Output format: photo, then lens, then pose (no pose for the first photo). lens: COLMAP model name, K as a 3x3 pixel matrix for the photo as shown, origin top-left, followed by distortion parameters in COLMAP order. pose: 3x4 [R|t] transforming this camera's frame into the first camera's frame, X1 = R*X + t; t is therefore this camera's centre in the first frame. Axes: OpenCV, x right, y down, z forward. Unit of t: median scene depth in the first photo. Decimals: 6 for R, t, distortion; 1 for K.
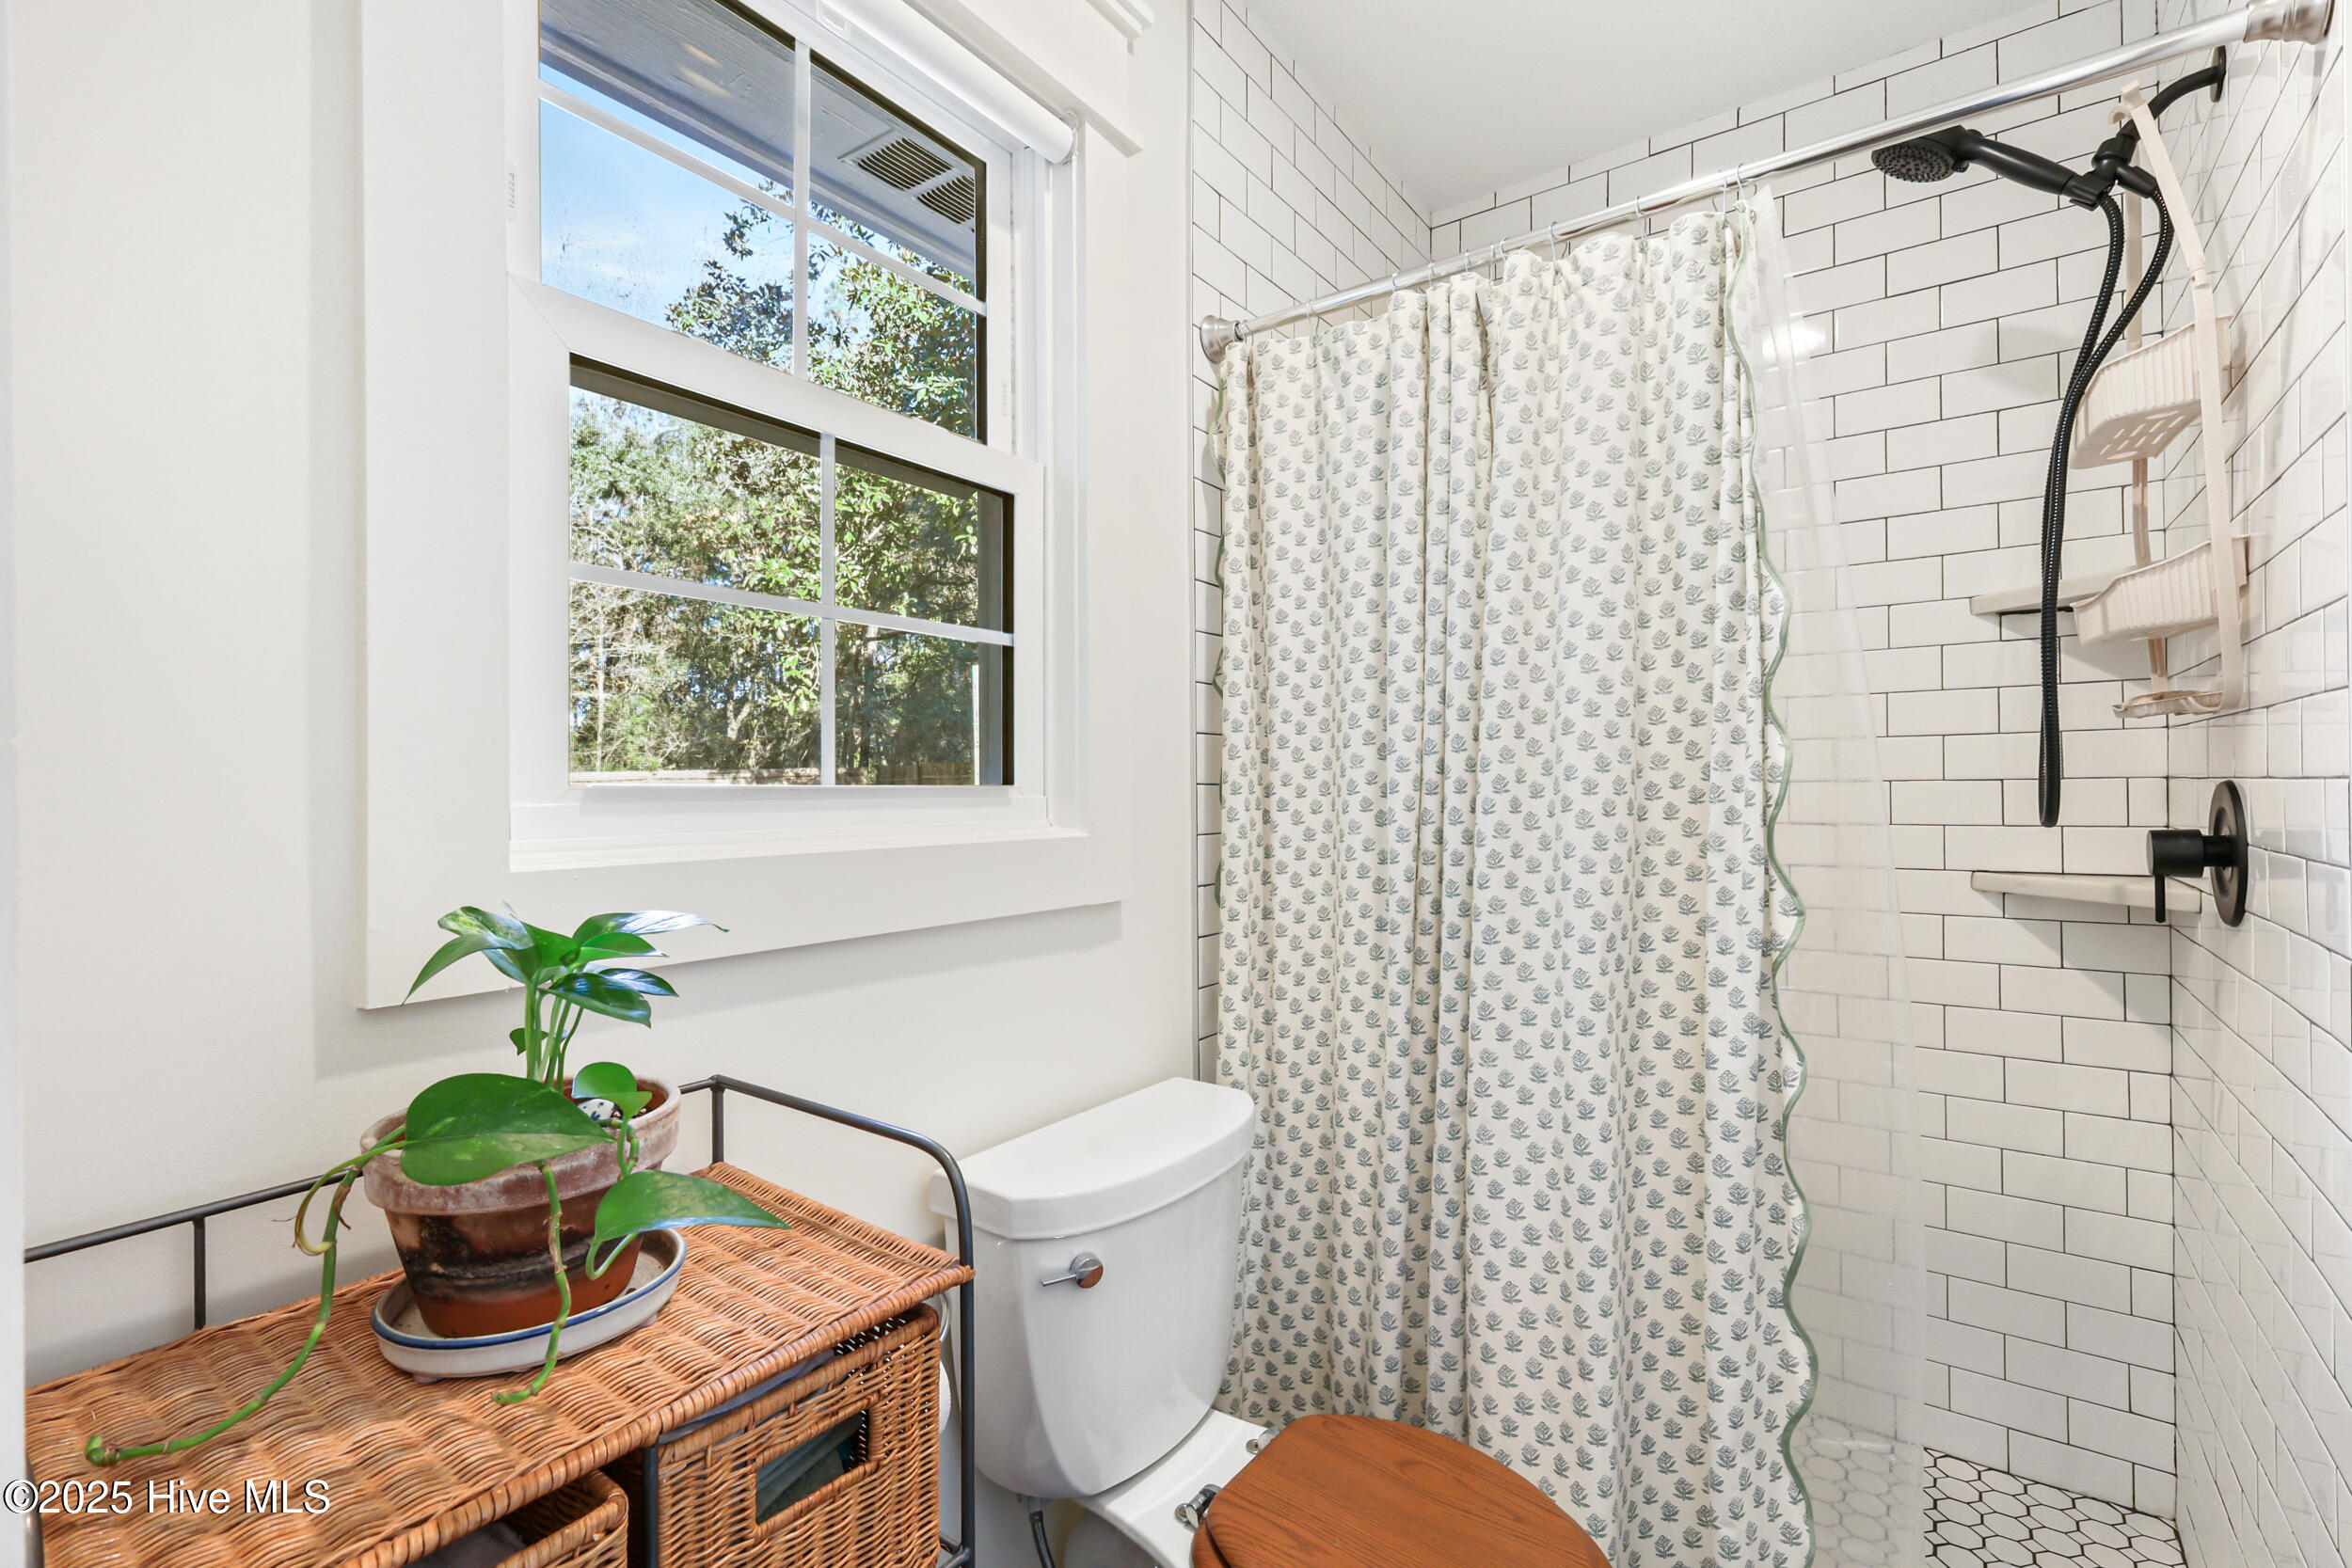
lens RADIAL K [[1029.3, 0, 1177.8], [0, 1029.3, 786.4], [0, 0, 1]] dist [0.005791, -0.001416]
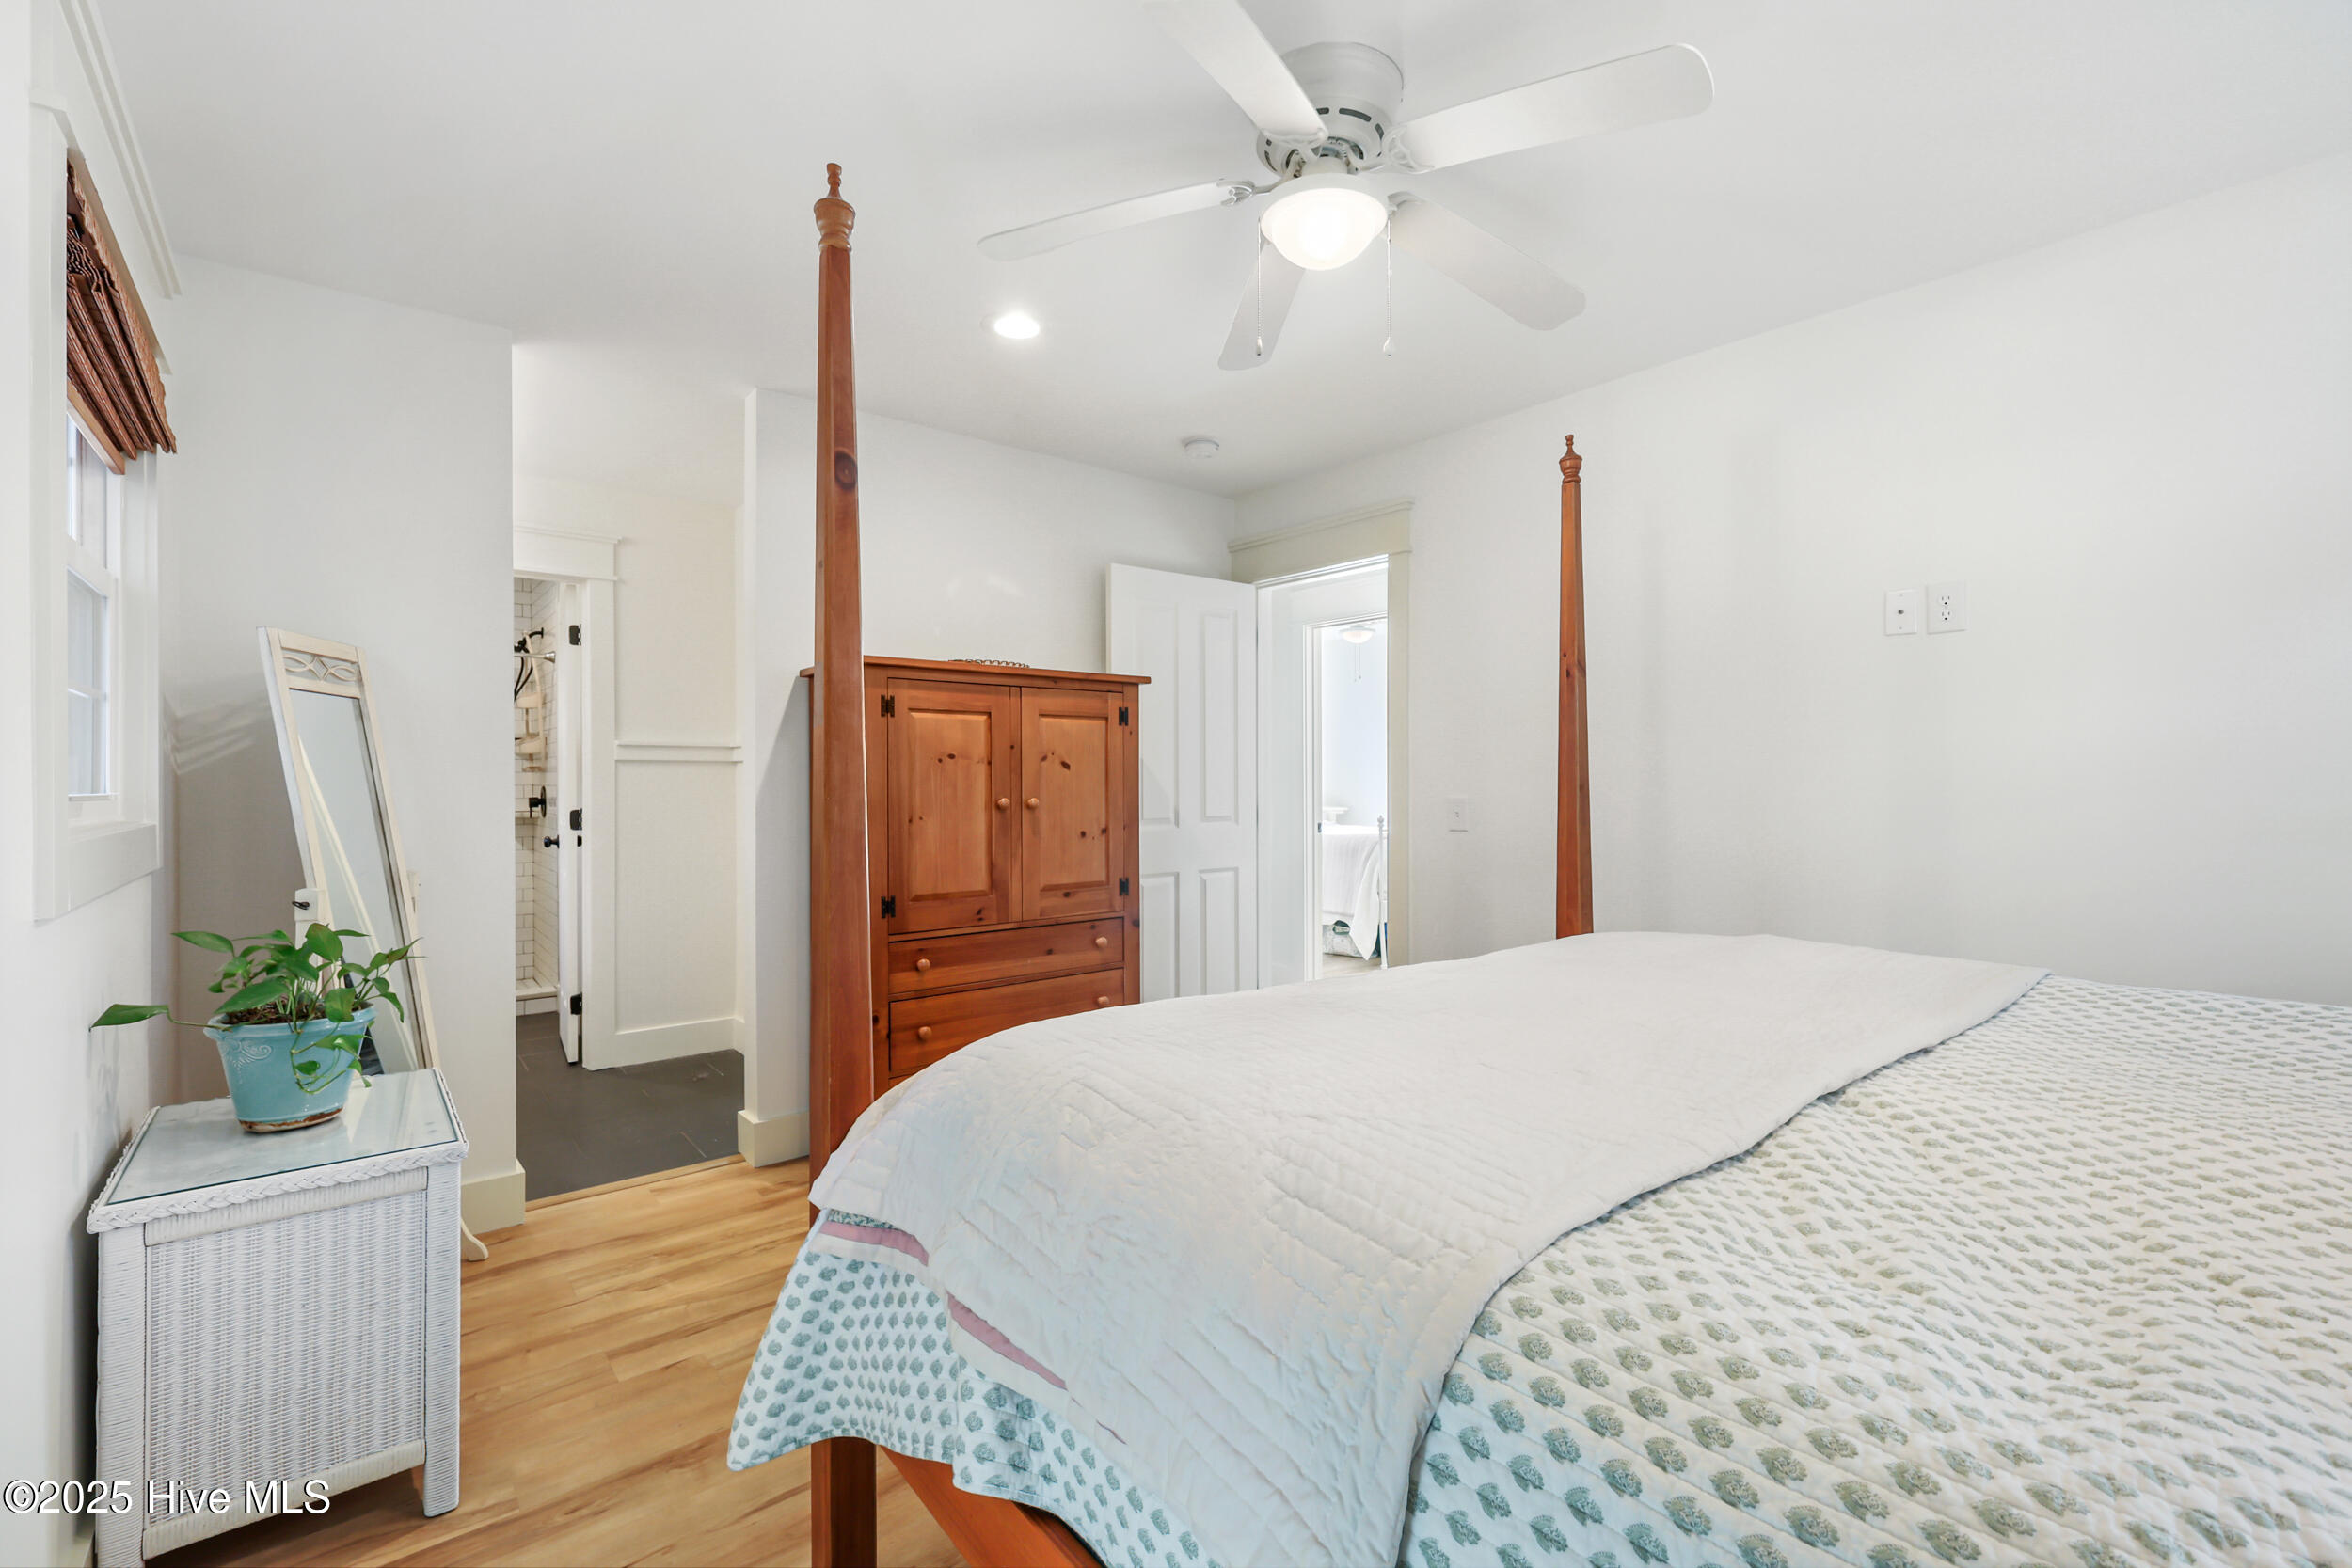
lens RADIAL K [[1029.3, 0, 1176.4], [0, 1029.3, 783.8], [0, 0, 1]] dist [0.005791, -0.001416]
pose [[0.248494, 0.003908, 0.968626, -2.692646], [0.001082, 0.999990, -0.004312, 0.005023], [-0.968633, 0.002119, 0.248487, -2.828555]]
